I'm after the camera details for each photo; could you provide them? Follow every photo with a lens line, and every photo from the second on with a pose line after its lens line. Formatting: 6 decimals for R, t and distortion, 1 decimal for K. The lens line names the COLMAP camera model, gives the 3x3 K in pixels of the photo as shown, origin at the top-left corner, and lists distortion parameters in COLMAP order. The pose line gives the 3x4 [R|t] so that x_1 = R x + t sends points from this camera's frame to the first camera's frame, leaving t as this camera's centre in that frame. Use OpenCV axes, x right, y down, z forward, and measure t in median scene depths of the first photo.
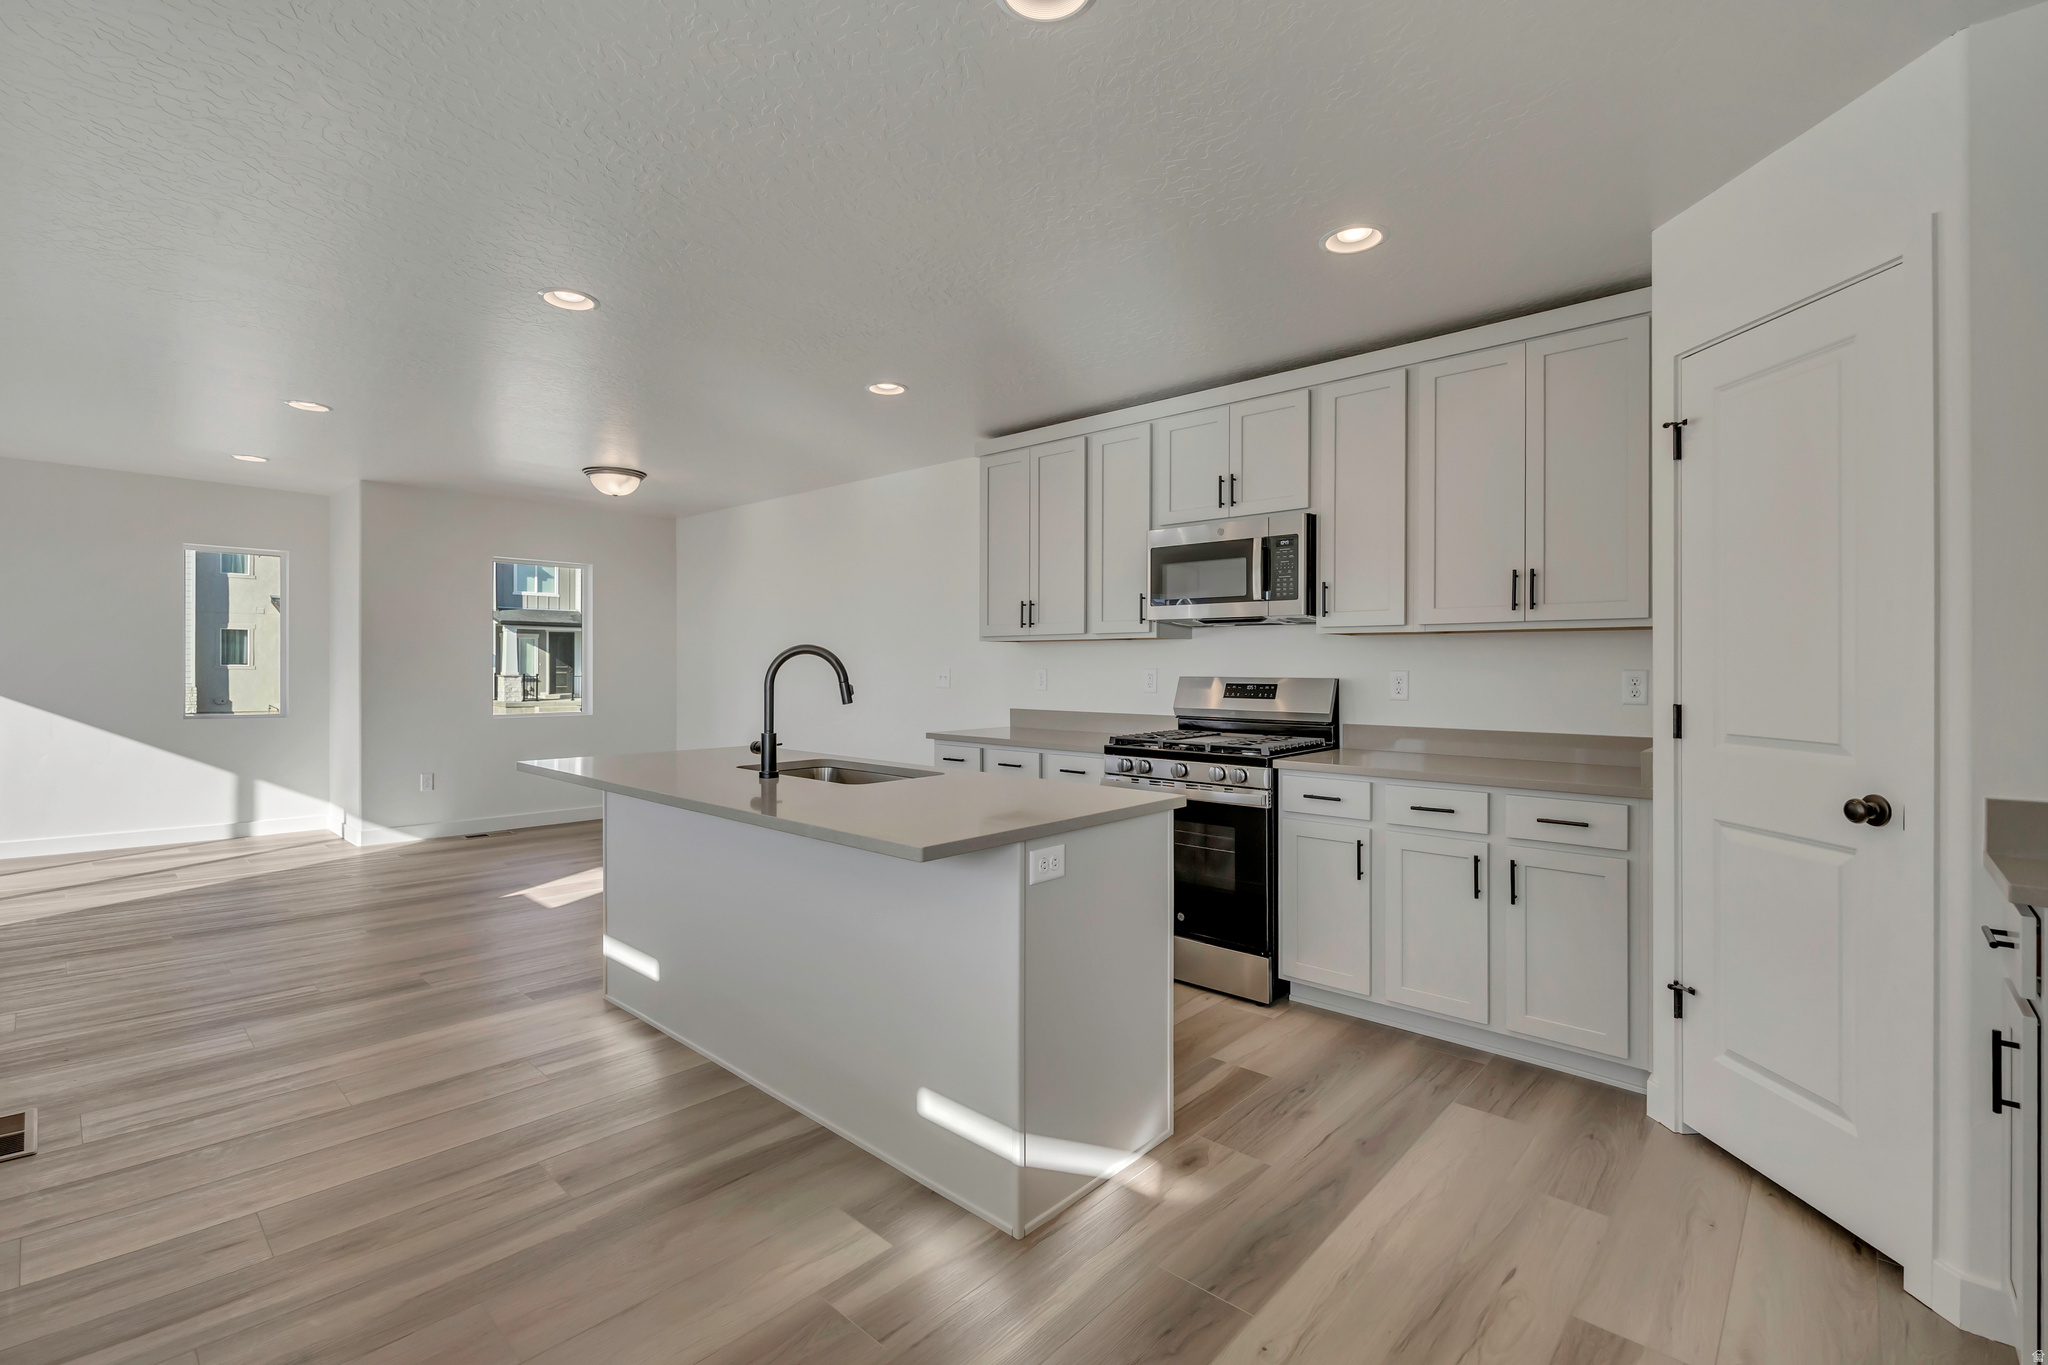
lens RADIAL K [[925.5, 0, 1032.1], [0, 925.5, 669.3], [0, 0, 1]] dist [0.000291, -0.015181]
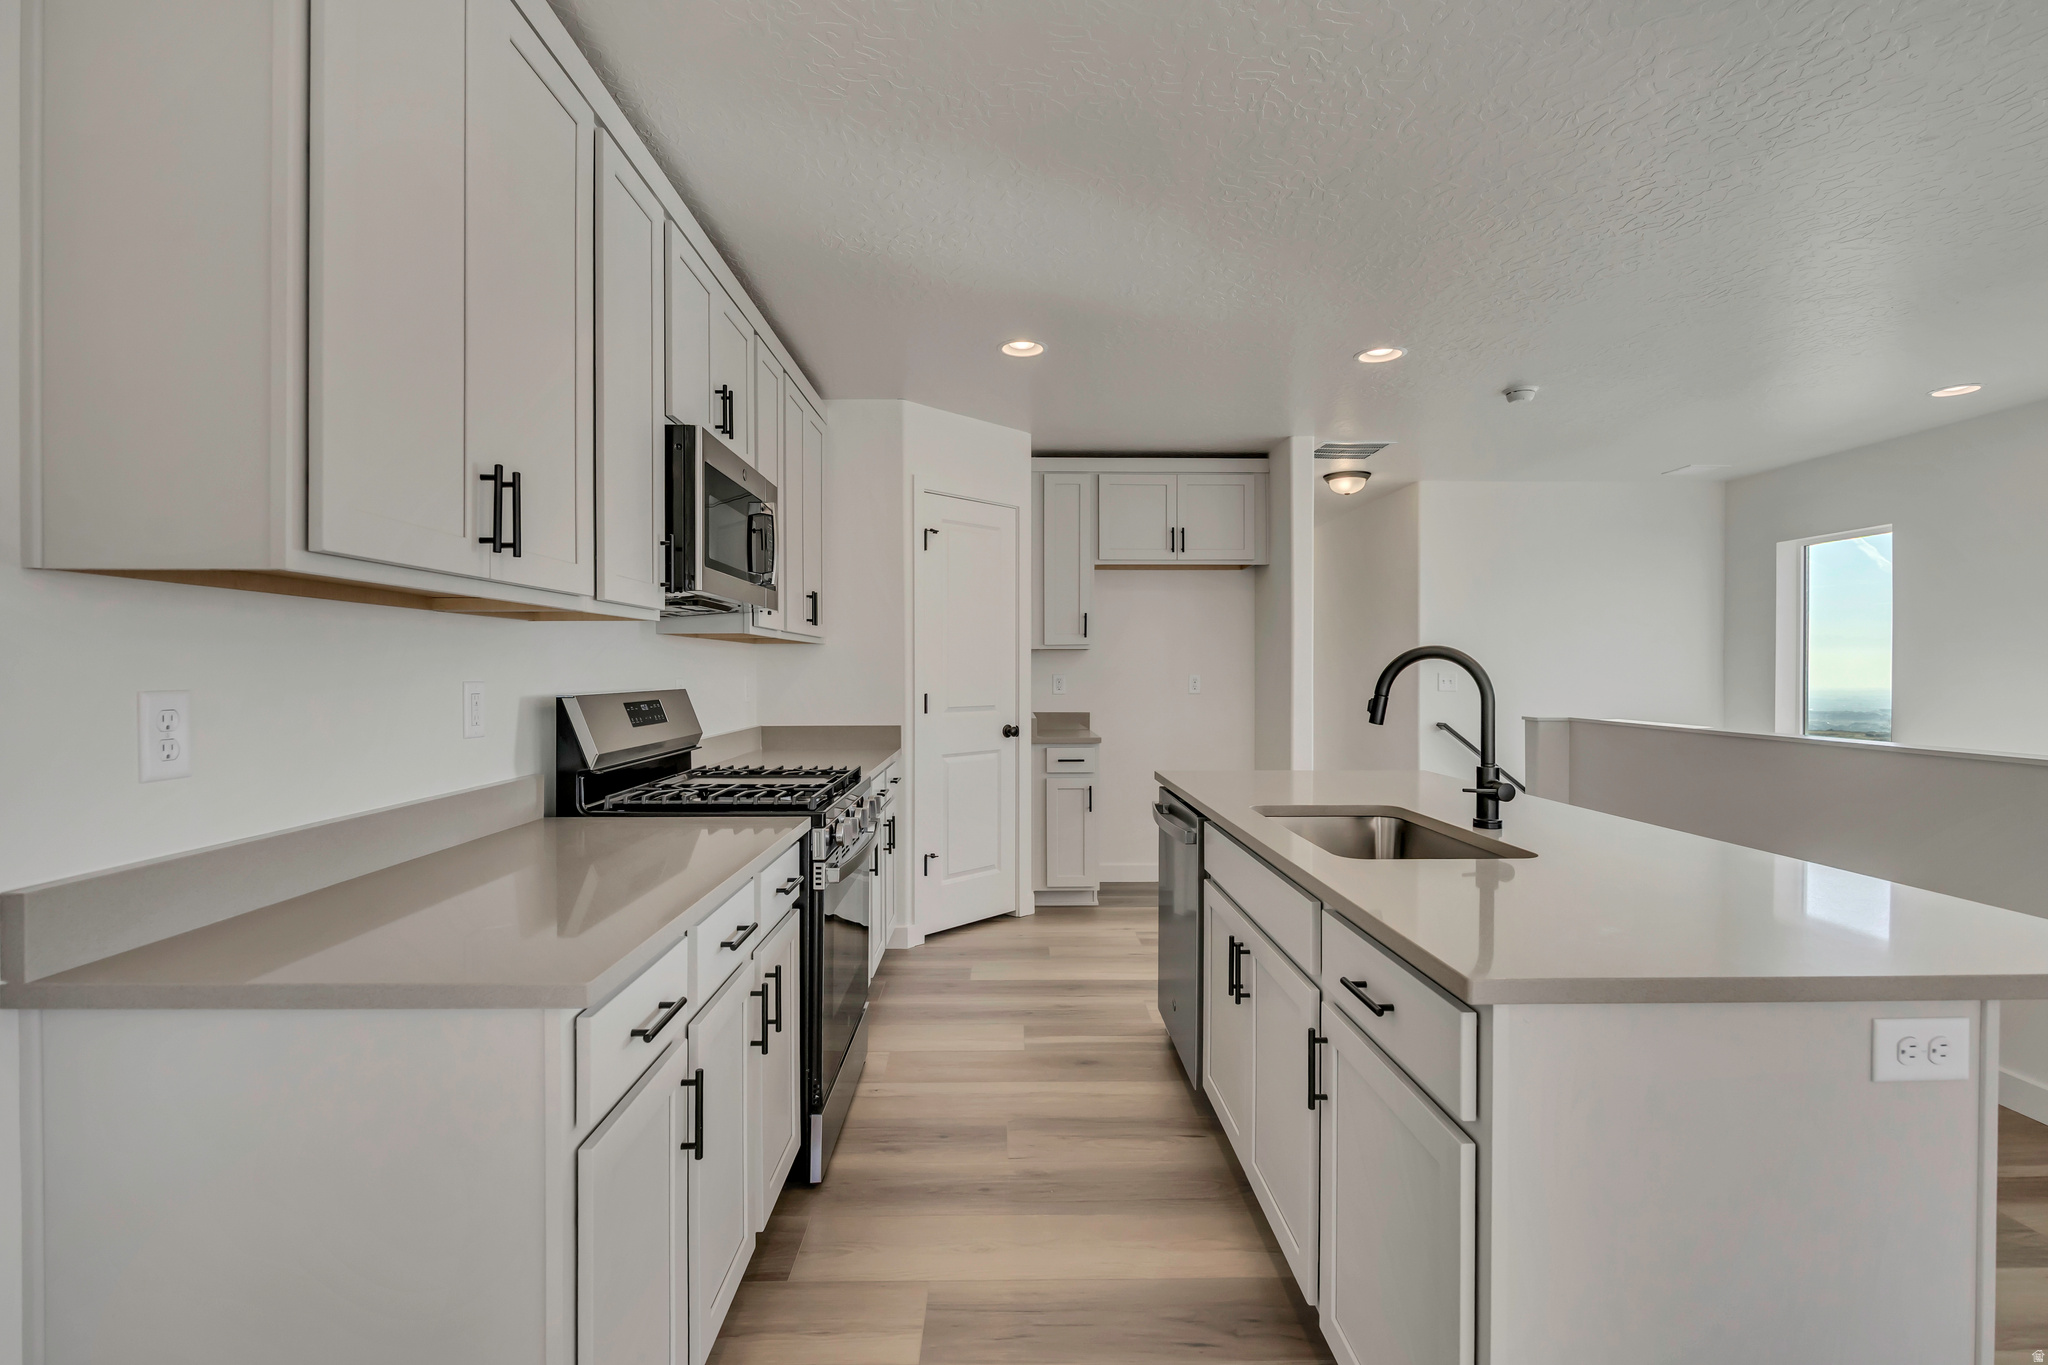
lens RADIAL K [[925.5, 0, 1032.1], [0, 925.5, 669.3], [0, 0, 1]] dist [0.000291, -0.015181]
pose [[-0.686962, -0.001541, 0.726691, -0.446855], [0.003919, 0.999975, 0.005826, -0.010850], [-0.726682, 0.006850, -0.686939, 1.341465]]
